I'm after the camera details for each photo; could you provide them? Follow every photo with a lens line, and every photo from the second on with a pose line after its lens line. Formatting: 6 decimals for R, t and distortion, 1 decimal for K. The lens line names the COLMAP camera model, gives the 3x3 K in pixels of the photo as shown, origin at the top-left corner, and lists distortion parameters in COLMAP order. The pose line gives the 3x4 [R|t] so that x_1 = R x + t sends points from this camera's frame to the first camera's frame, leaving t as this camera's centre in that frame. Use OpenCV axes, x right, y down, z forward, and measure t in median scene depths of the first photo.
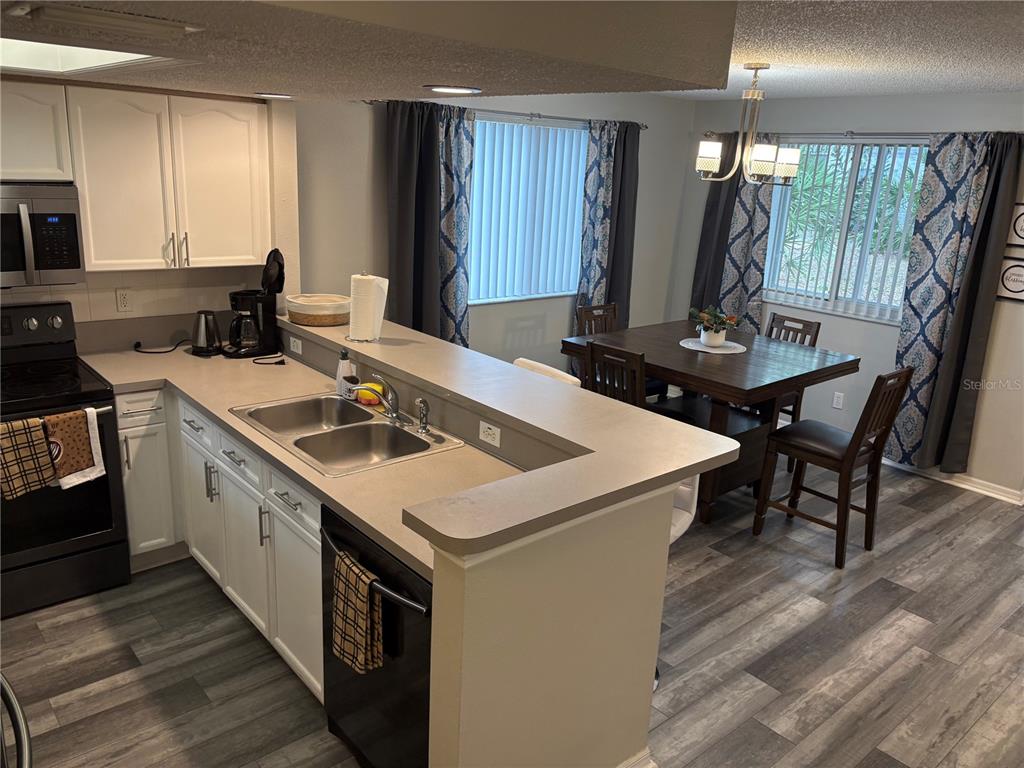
lens RADIAL K [[775.6, 0, 509.1], [0, 775.6, 383.6], [0, 0, 1]] dist [0.013118, -0.011788]
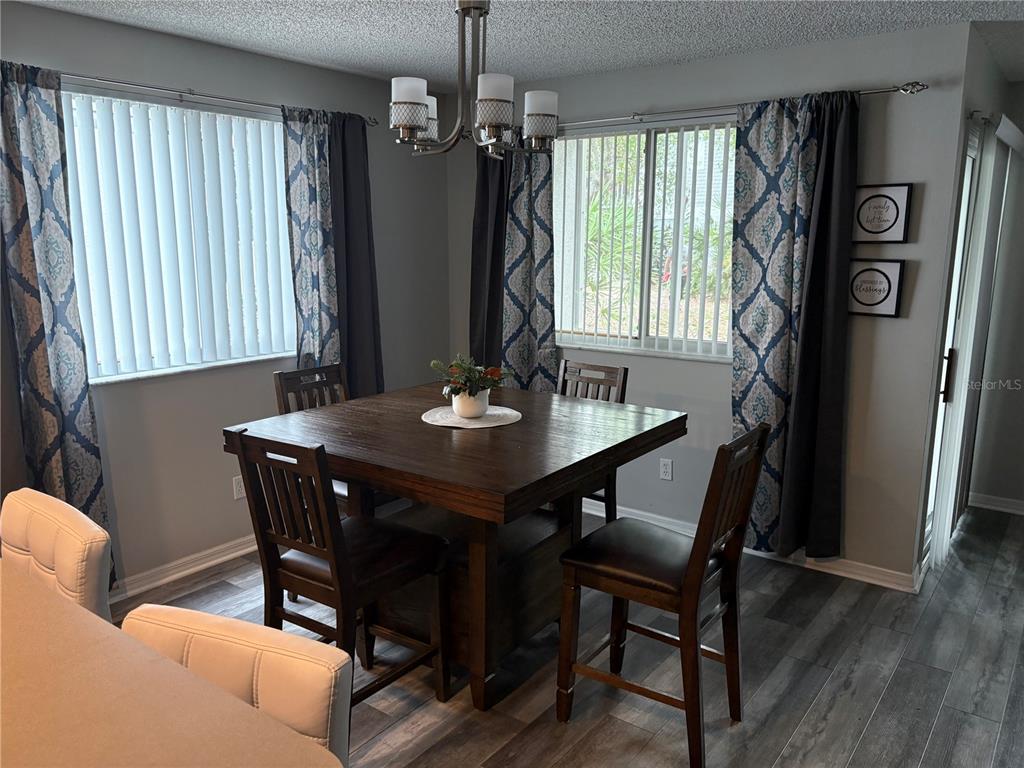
lens RADIAL K [[775.6, 0, 509.1], [0, 775.6, 383.6], [0, 0, 1]] dist [0.013118, -0.011788]
pose [[0.975609, -0.086131, 0.201912, 0.153719], [0.103932, 0.991421, -0.079268, -0.019800], [-0.193352, 0.098319, 0.976191, 0.339025]]
